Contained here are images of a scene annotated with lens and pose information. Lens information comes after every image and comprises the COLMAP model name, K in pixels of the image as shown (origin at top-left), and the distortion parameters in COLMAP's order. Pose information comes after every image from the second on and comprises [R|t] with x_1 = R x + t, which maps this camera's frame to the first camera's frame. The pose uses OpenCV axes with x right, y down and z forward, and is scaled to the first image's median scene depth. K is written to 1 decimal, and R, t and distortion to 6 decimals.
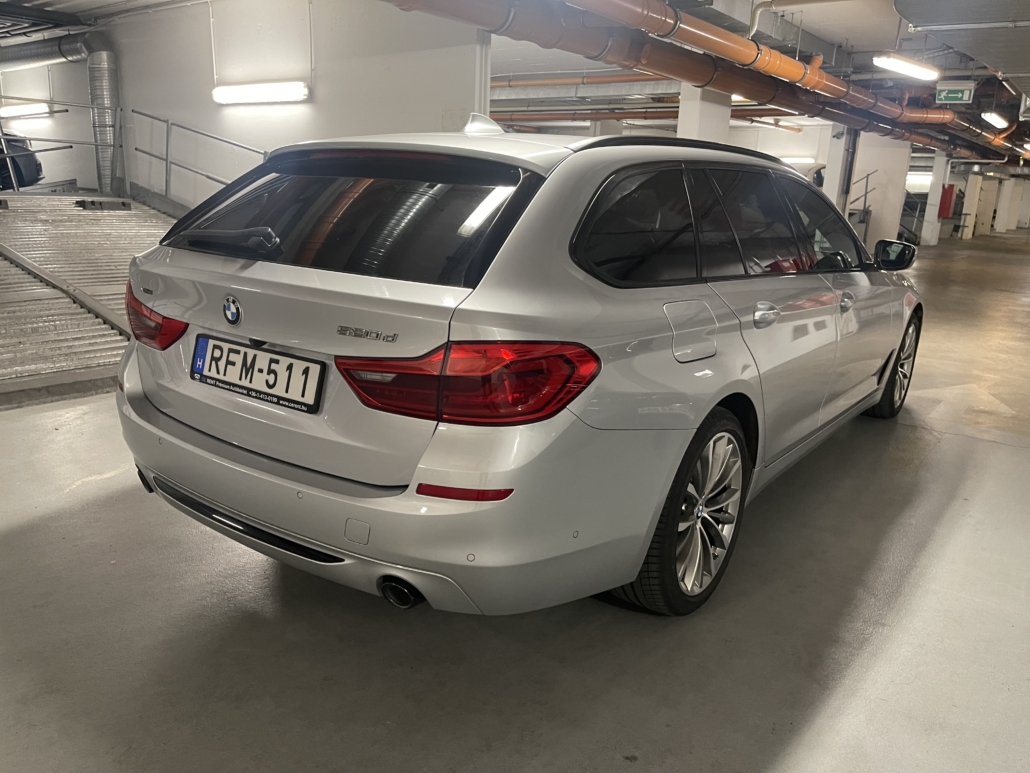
lens RADIAL K [[775.7, 0, 515.0], [0, 775.7, 386.5], [0, 0, 1]] dist [0.079972, -0.117014]
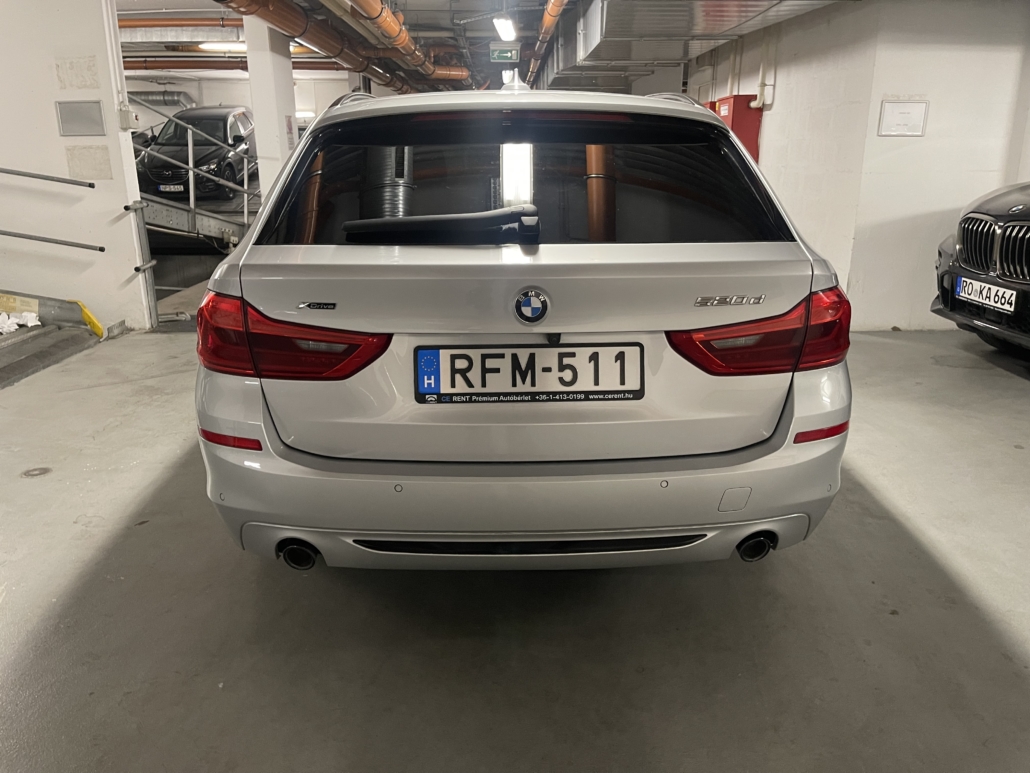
lens RADIAL K [[775.7, 0, 515.0], [0, 775.7, 386.5], [0, 0, 1]] dist [0.079972, -0.117014]
pose [[0.784889, -0.218136, 0.579971, -0.851415], [0.186625, 0.975744, 0.114429, -0.106700], [-0.590865, 0.018423, 0.806560, 0.311897]]
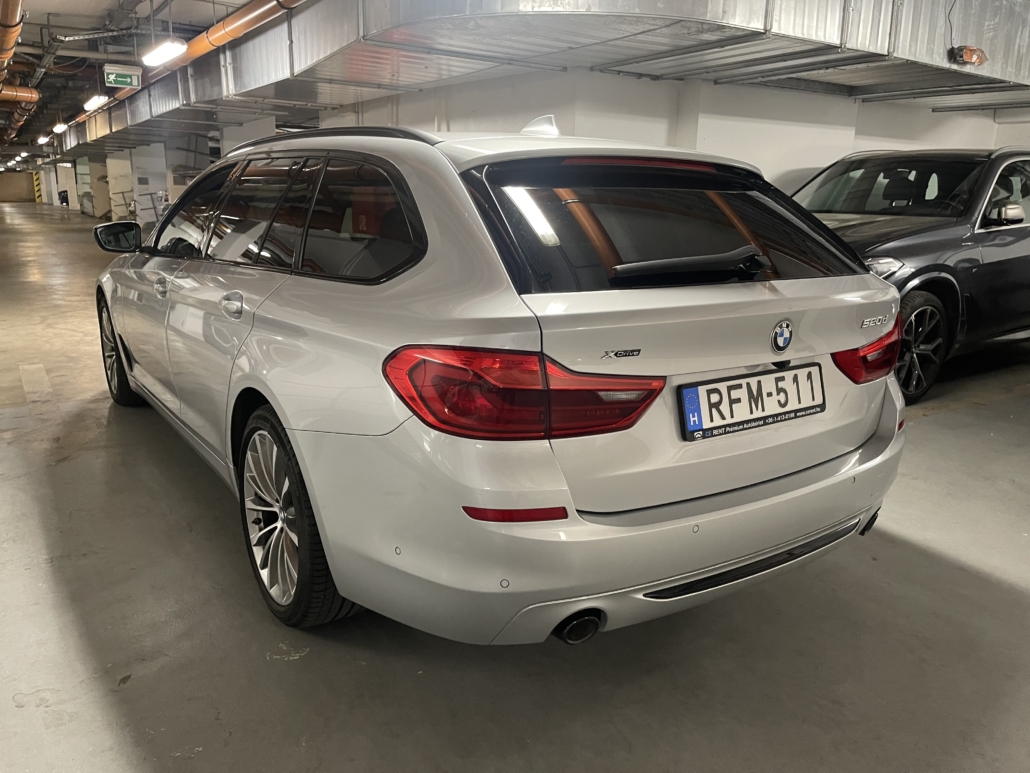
lens RADIAL K [[775.7, 0, 515.0], [0, 775.7, 386.5], [0, 0, 1]] dist [0.079972, -0.117014]
pose [[0.326264, -0.252707, 0.910874, -1.278400], [0.225303, 0.956622, 0.184698, -0.272773], [-0.918036, 0.144962, 0.369047, 0.917208]]
